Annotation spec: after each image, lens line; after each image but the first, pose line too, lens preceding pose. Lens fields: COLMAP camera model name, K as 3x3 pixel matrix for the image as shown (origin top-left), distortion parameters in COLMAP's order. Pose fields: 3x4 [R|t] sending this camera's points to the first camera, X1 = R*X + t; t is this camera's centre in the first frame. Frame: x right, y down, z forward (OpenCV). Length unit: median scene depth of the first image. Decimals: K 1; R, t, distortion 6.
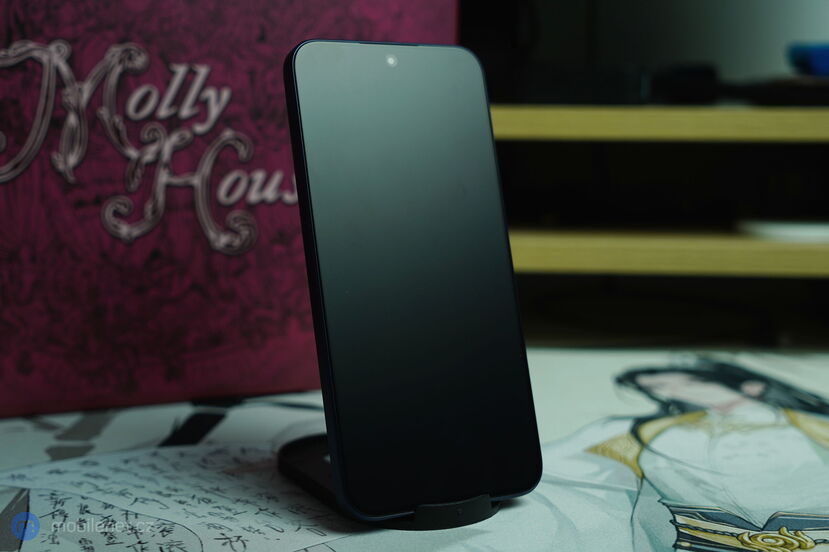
lens RADIAL K [[1231.4, 0, 415.4], [0, 1231.4, 271.2], [0, 0, 1]] dist [0.004475, 0.000000]
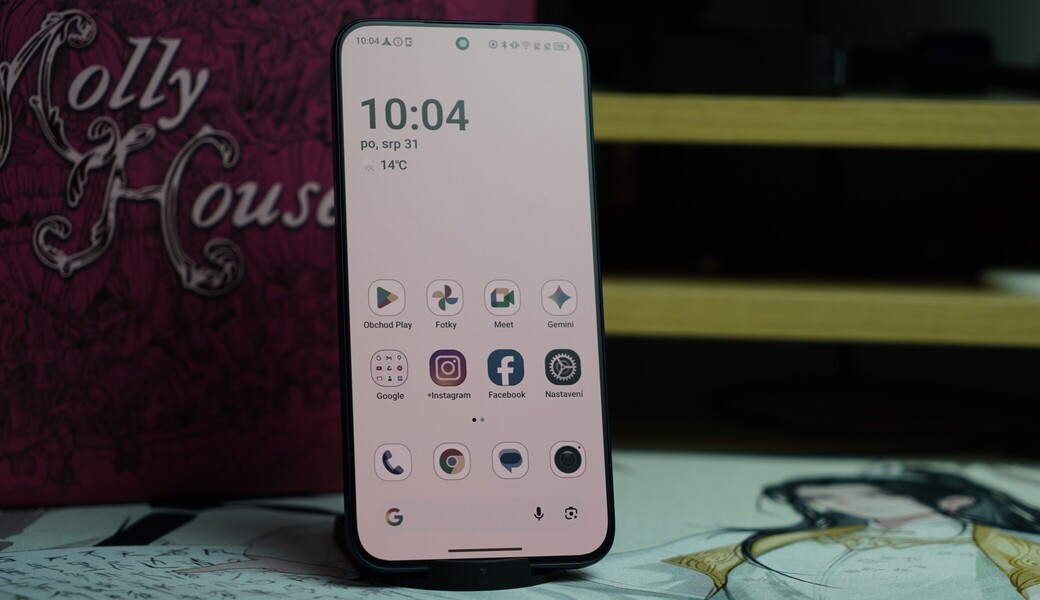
lens RADIAL K [[2050.4, 0, 520.4], [0, 2050.4, 304.6], [0, 0, 1]] dist [-0.083121, 0.000000]
pose [[0.999544, 0.013104, -0.027218, 0.067919], [-0.013852, 0.999527, -0.027470, 0.021544], [0.026845, 0.027835, 0.999252, -0.198858]]
